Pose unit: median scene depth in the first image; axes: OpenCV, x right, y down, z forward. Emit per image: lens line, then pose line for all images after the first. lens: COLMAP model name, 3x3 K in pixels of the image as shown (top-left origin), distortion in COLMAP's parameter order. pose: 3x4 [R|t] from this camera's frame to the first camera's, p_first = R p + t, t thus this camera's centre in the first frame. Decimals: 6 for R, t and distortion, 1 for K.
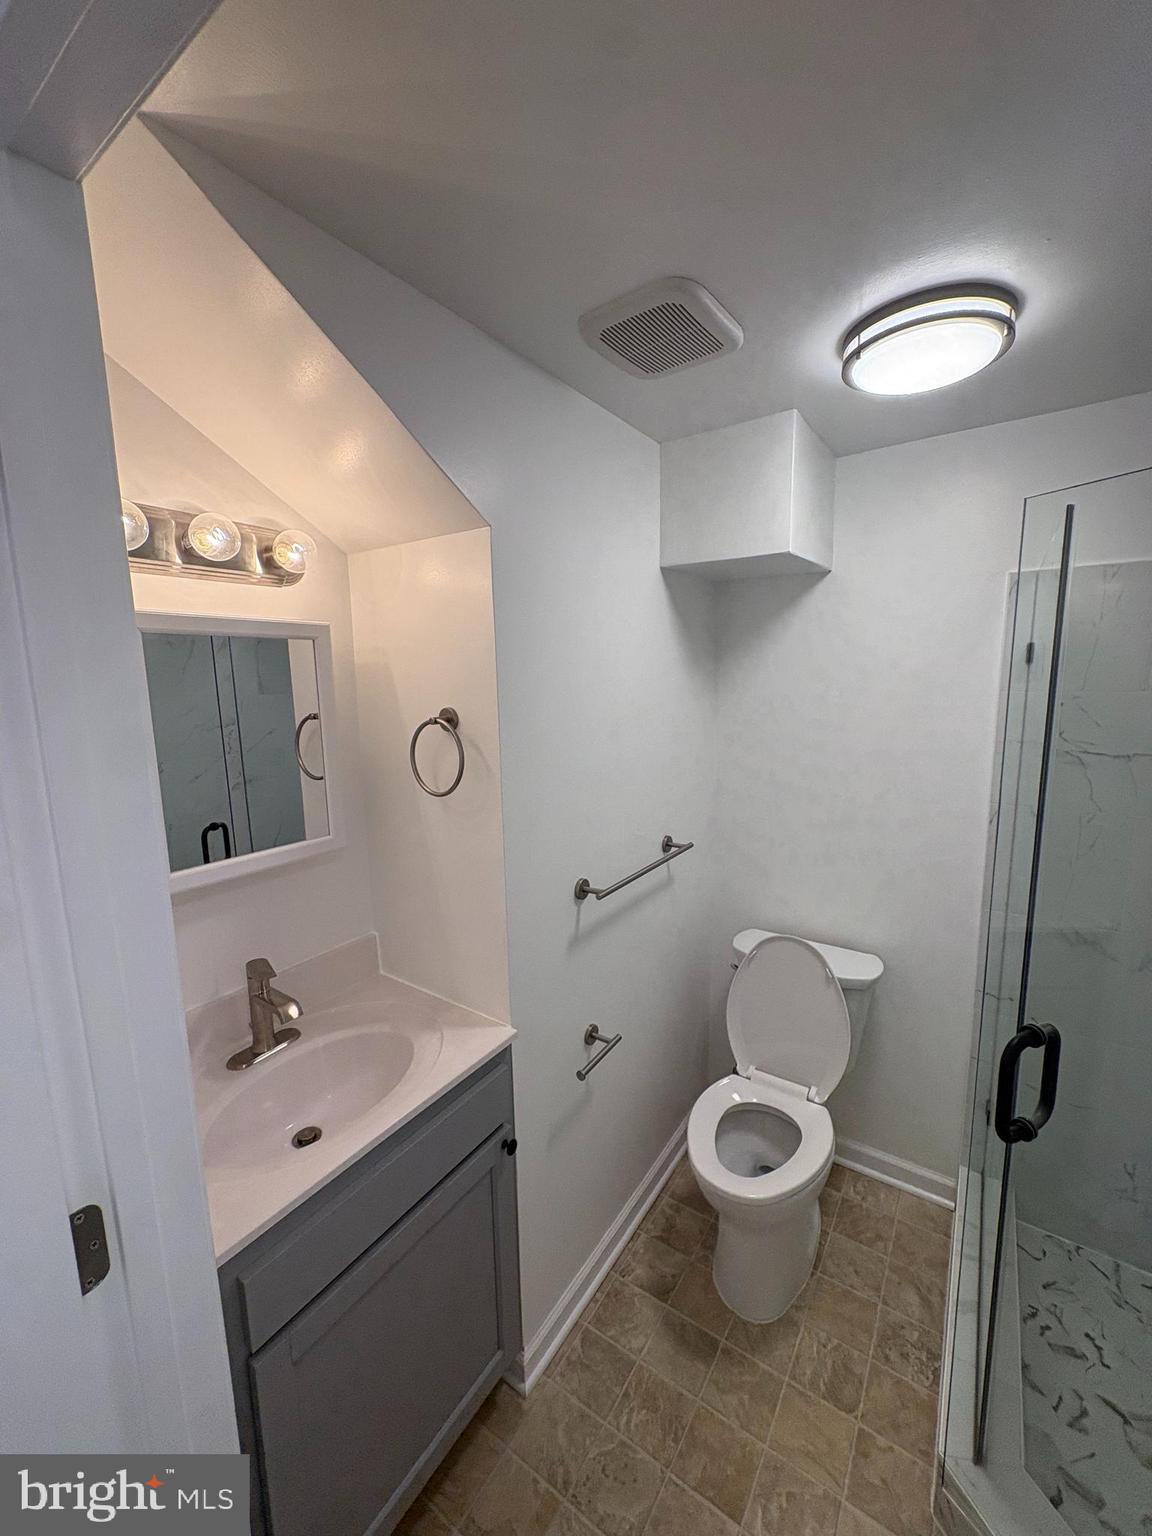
lens RADIAL K [[610.7, 0, 575.9], [0, 610.7, 768.4], [0, 0, 1]] dist [0.000250, 0.001101]
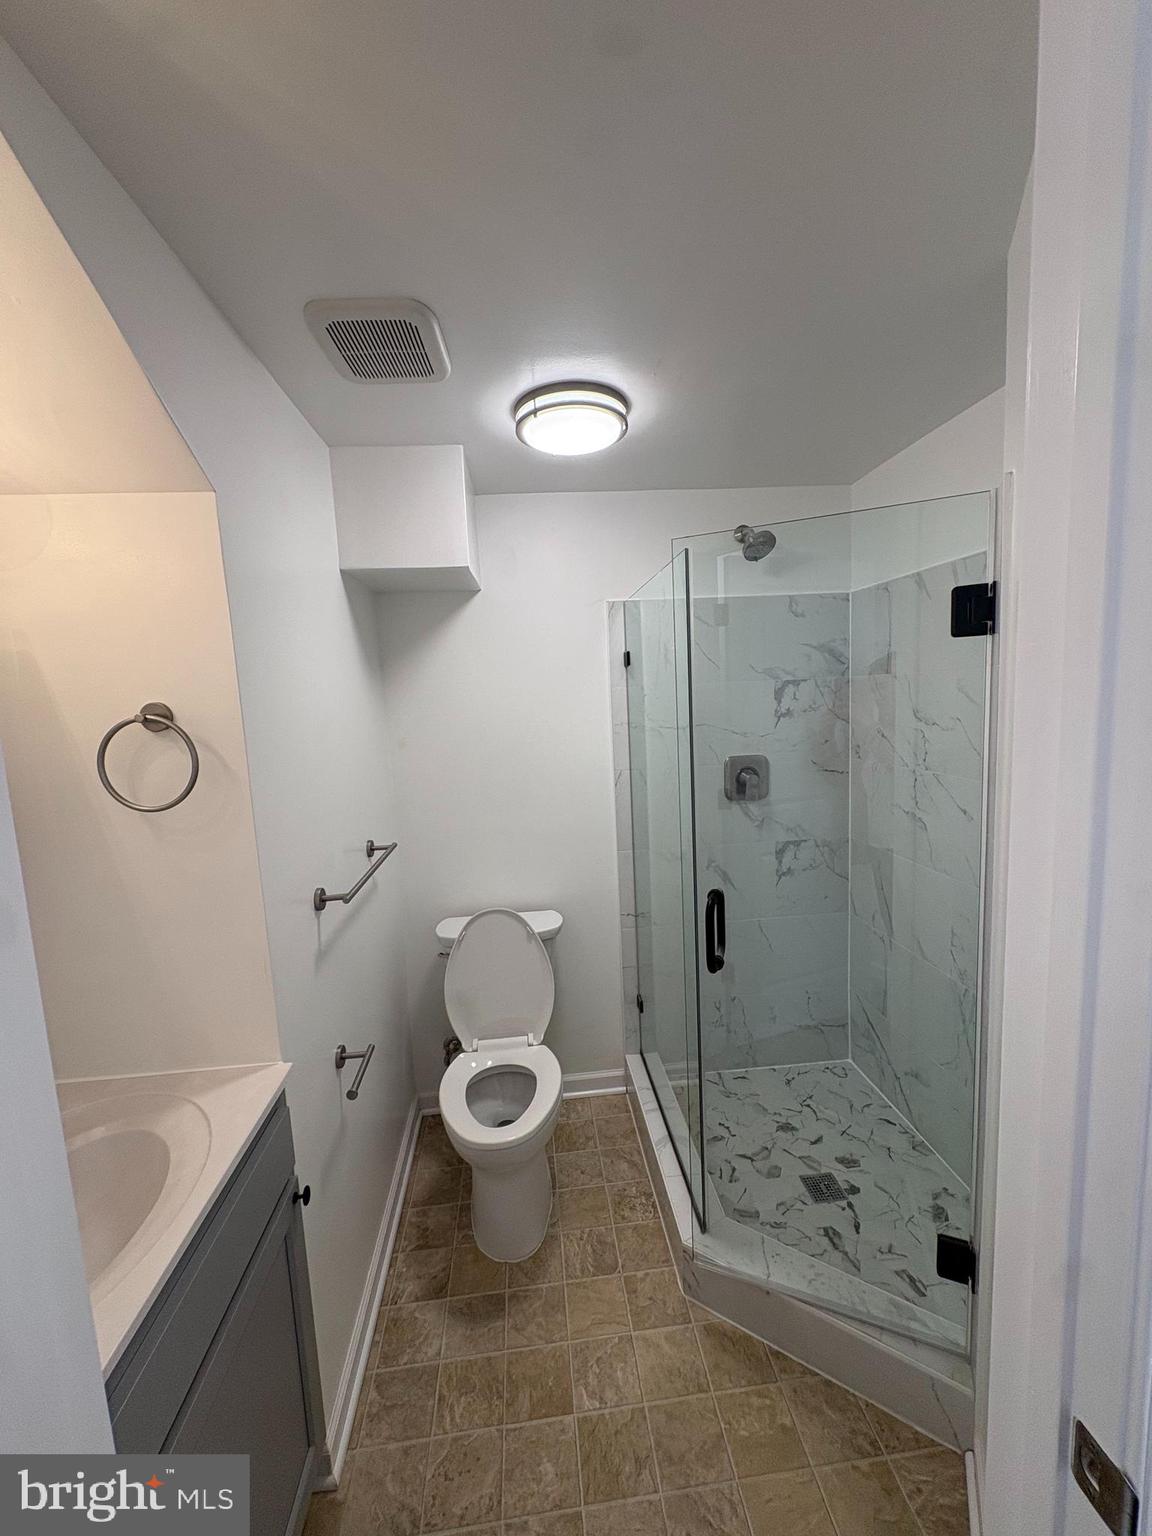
lens RADIAL K [[610.7, 0, 574.3], [0, 610.7, 768.0], [0, 0, 1]] dist [0.000250, 0.001101]
pose [[0.770988, -0.094108, 0.629858, -0.263431], [0.127788, 0.991767, -0.008240, 0.057242], [-0.623897, 0.086841, 0.776667, 0.019558]]
